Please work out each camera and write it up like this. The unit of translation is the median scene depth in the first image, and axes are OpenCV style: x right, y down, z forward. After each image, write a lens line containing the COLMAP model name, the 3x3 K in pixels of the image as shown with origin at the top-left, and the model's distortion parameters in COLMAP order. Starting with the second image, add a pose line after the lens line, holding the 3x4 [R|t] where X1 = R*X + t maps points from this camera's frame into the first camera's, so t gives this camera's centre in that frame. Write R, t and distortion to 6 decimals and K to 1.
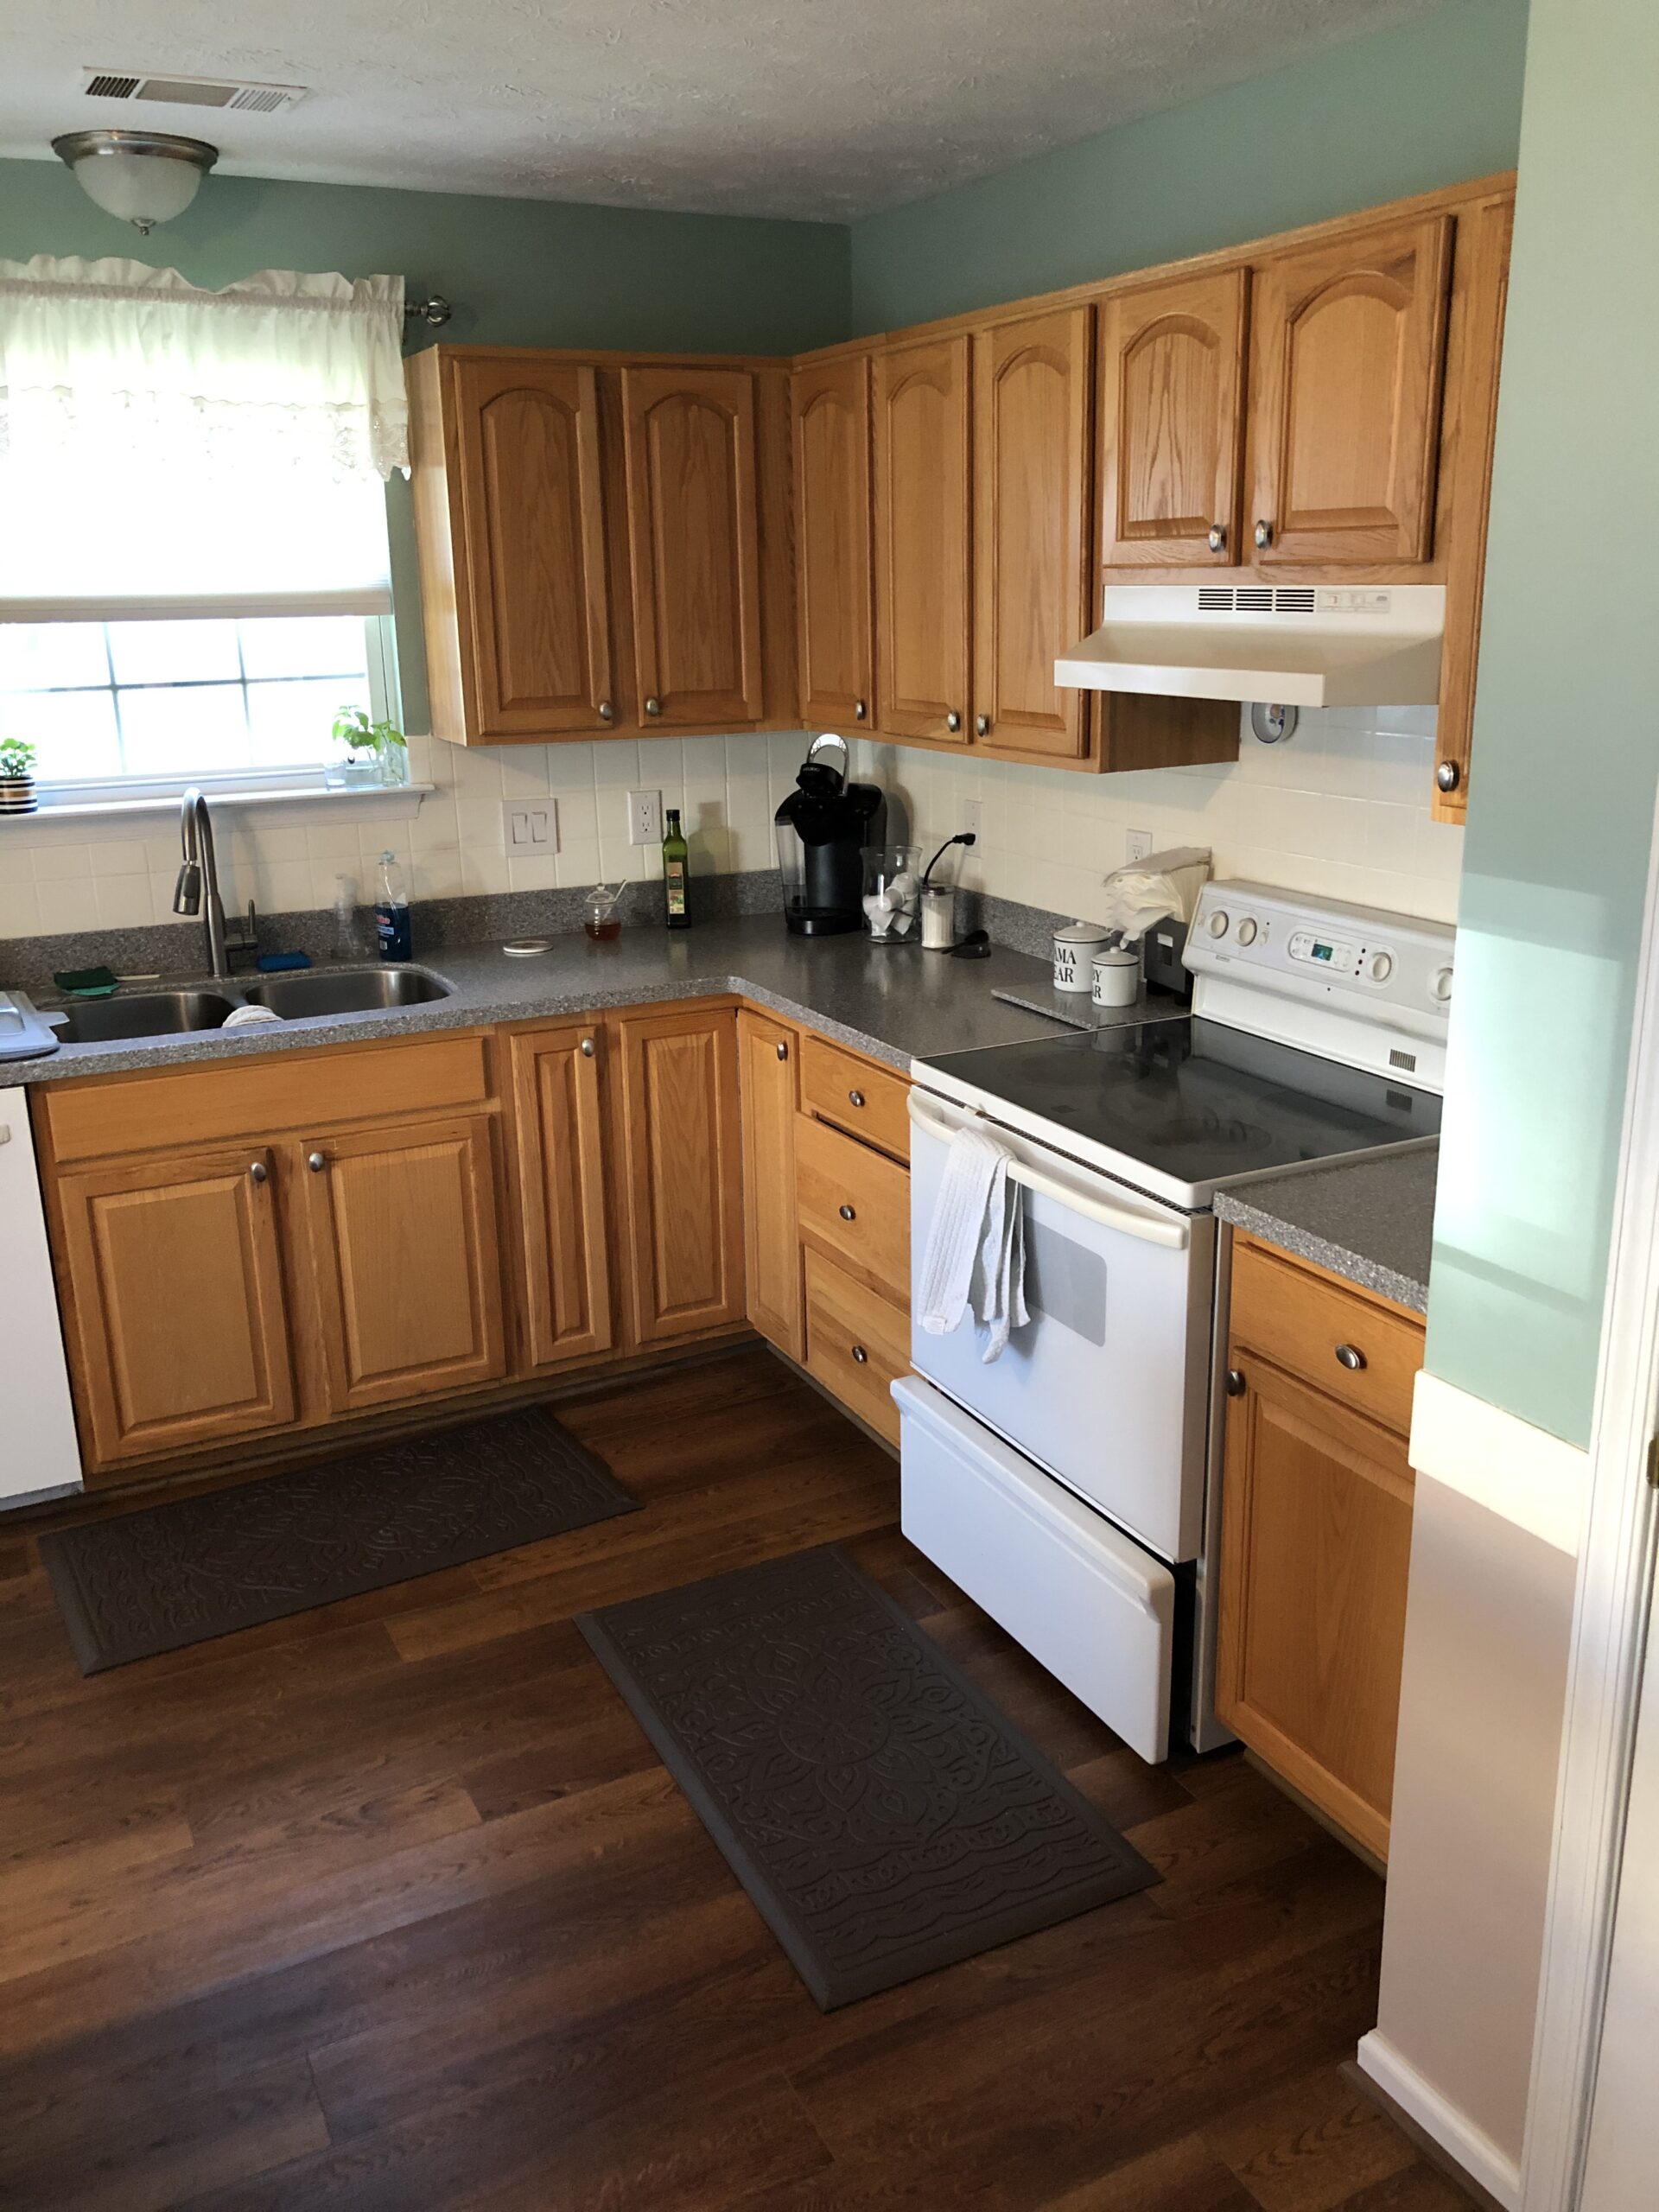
lens RADIAL K [[1793.0, 0, 829.5], [0, 1793.0, 1106.0], [0, 0, 1]] dist [0.038311, -0.083394]
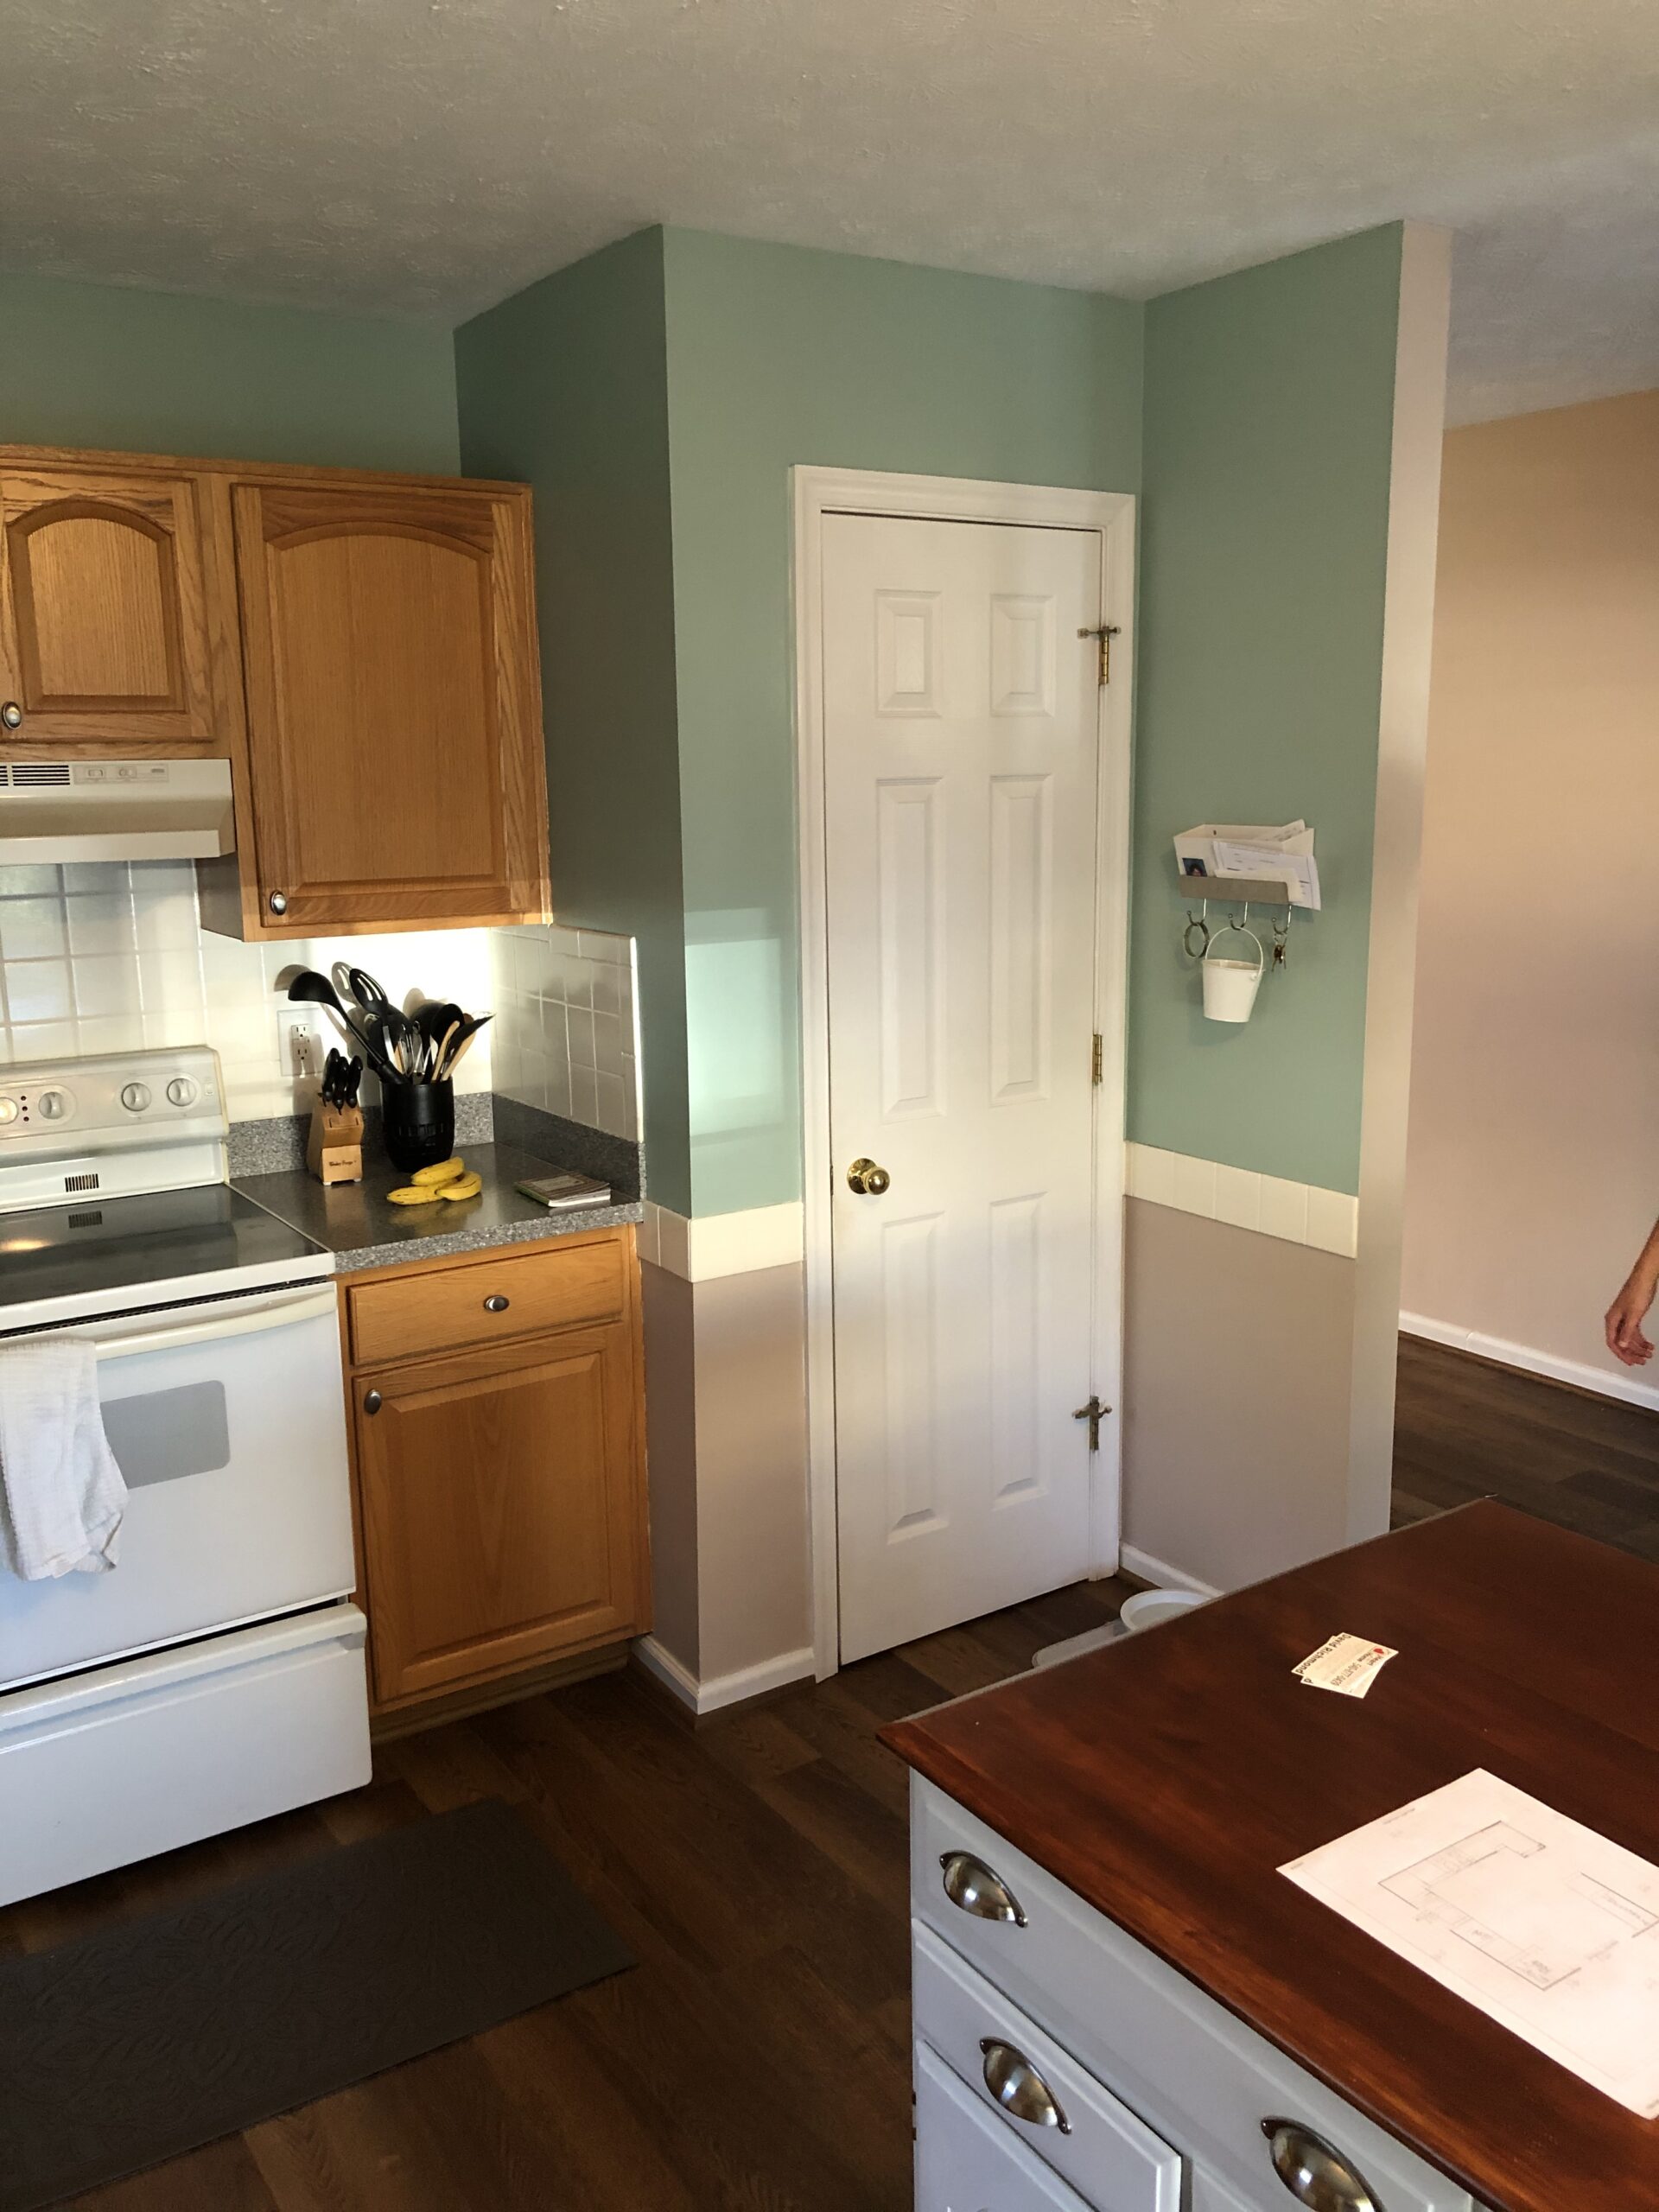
lens RADIAL K [[1794.1, 0, 862.0], [0, 1794.1, 1098.7], [0, 0, 1]] dist [0.042584, -0.079083]
pose [[-0.118715, -0.171358, 0.978030, -0.659731], [0.297784, 0.933511, 0.199704, -0.123367], [-0.947223, 0.314950, -0.059794, 0.480852]]
